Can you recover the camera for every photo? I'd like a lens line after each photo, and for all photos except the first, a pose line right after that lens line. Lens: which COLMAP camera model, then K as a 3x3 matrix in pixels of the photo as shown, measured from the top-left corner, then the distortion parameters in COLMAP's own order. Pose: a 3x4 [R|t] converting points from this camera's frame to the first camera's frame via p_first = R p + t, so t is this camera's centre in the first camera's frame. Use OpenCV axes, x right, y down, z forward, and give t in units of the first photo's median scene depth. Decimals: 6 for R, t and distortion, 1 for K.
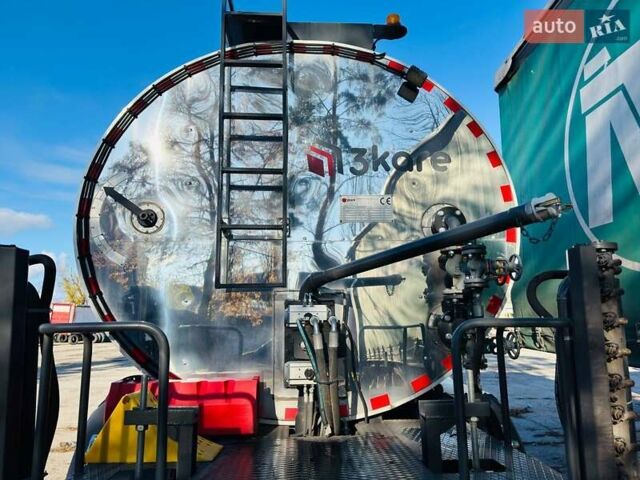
lens RADIAL K [[452.9, 0, 319.6], [0, 452.9, 245.0], [0, 0, 1]] dist [0.113429, -0.168431]
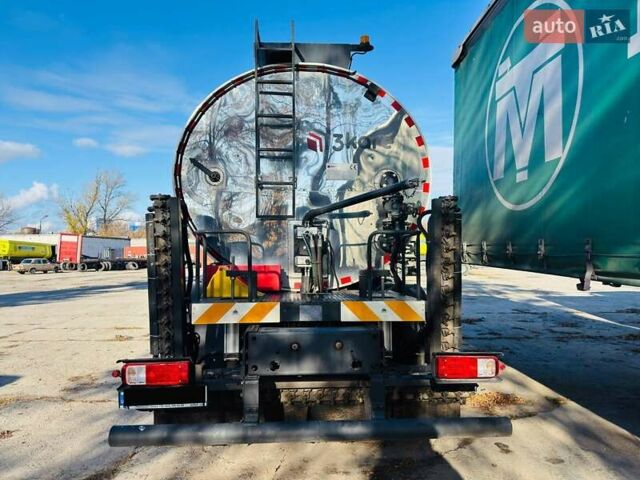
lens RADIAL K [[452.9, 0, 319.6], [0, 452.9, 245.0], [0, 0, 1]] dist [0.113429, -0.168431]
pose [[0.999912, 0.009296, 0.009502, 0.007254], [-0.010562, 0.989631, 0.143246, -0.052569], [-0.008072, -0.143334, 0.989641, -0.722580]]
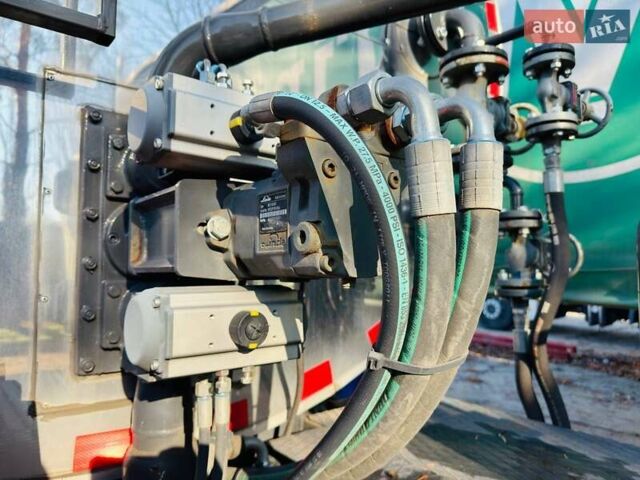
lens RADIAL K [[452.9, 0, 319.6], [0, 452.9, 245.0], [0, 0, 1]] dist [0.113429, -0.168431]
pose [[0.820664, 0.044804, 0.569652, -0.113269], [-0.112637, 0.990045, 0.084400, 0.163524], [-0.560200, -0.133428, 0.817541, 0.608560]]
